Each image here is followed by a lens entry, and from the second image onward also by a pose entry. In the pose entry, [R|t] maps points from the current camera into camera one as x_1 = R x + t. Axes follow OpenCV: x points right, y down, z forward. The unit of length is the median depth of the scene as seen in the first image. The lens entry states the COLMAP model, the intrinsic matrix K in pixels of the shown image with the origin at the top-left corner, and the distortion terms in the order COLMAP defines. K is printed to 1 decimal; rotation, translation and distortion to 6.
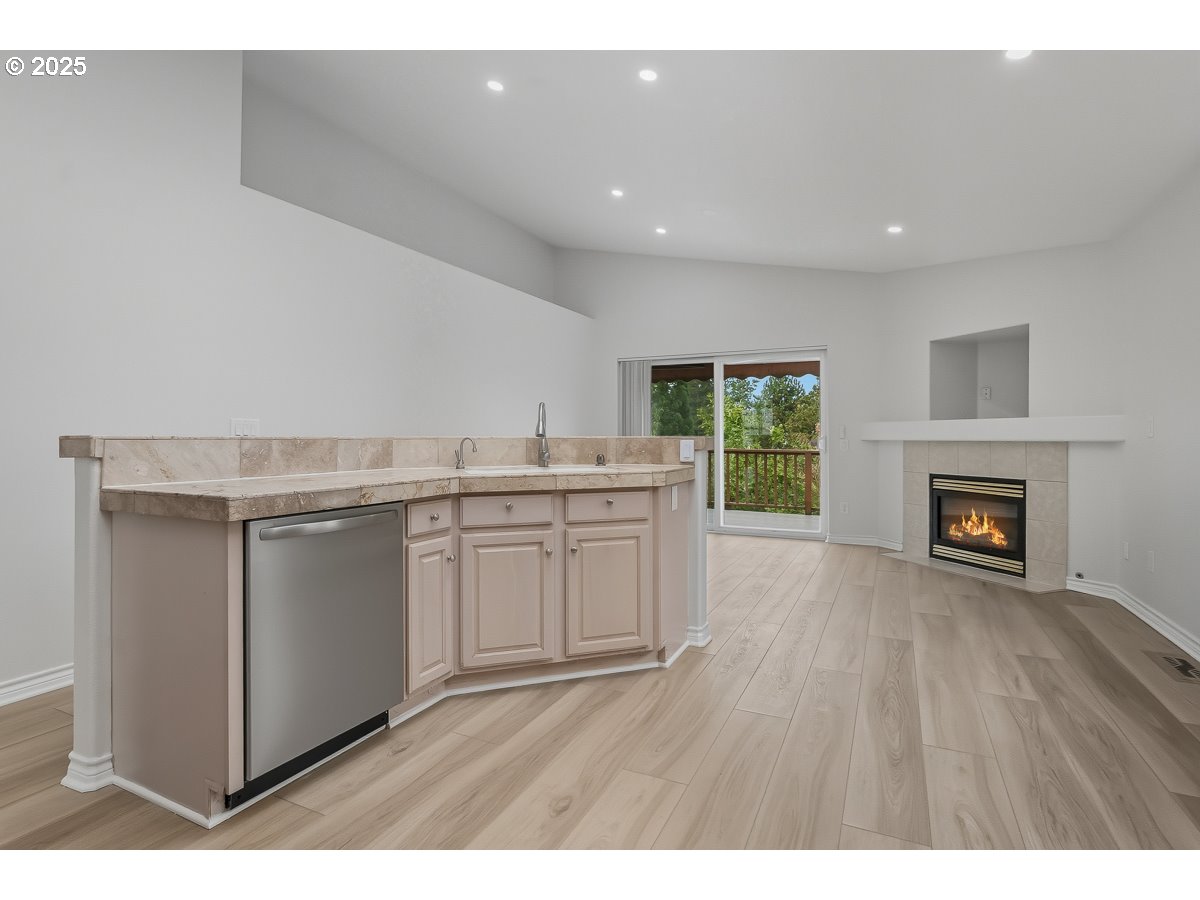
lens RADIAL K [[559.5, 0, 592.7], [0, 559.5, 443.6], [0, 0, 1]] dist [0.001636, 0.000449]
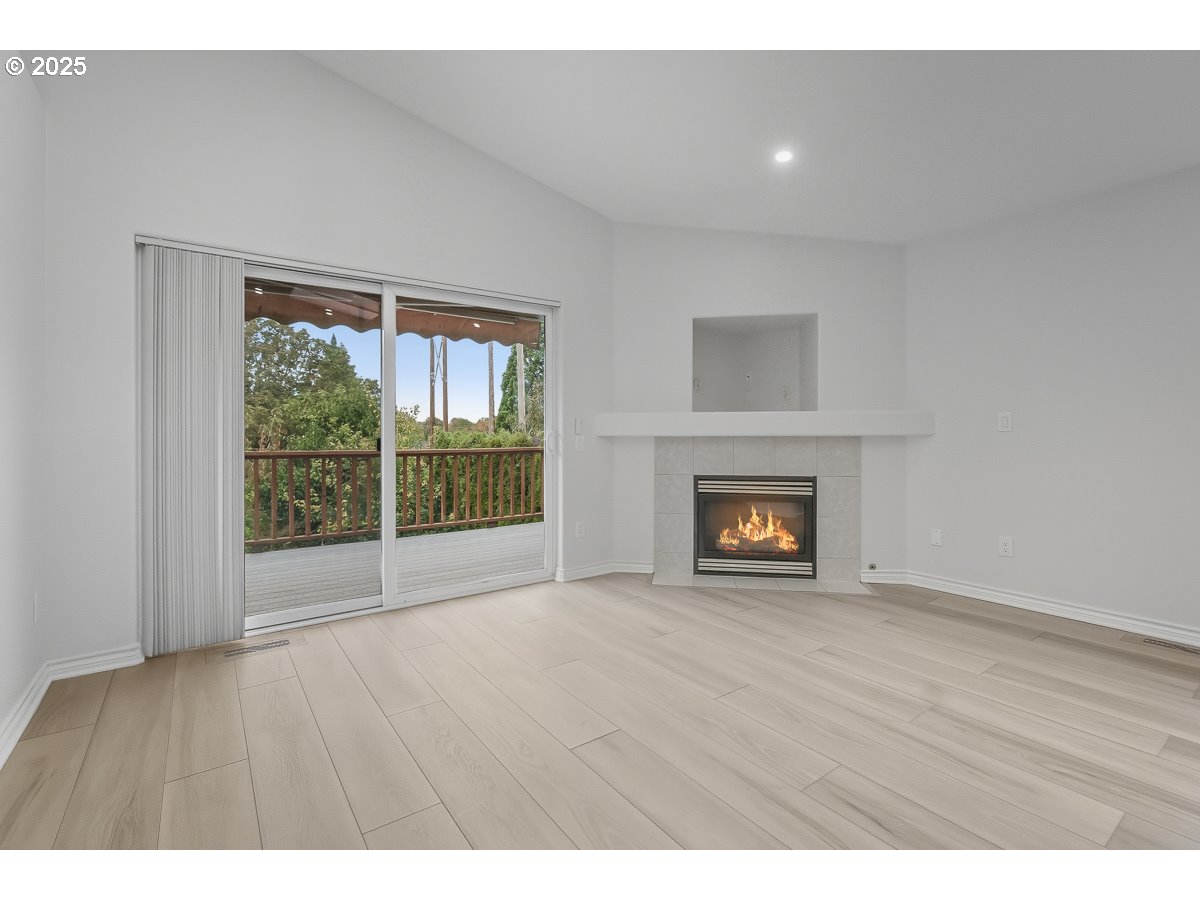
lens RADIAL K [[559.5, 0, 592.7], [0, 559.5, 443.6], [0, 0, 1]] dist [0.001636, 0.000449]
pose [[0.483805, -0.007682, 0.875142, -0.231584], [0.005144, 0.999969, 0.005934, 0.000921], [-0.875161, 0.001630, 0.483829, 0.813001]]
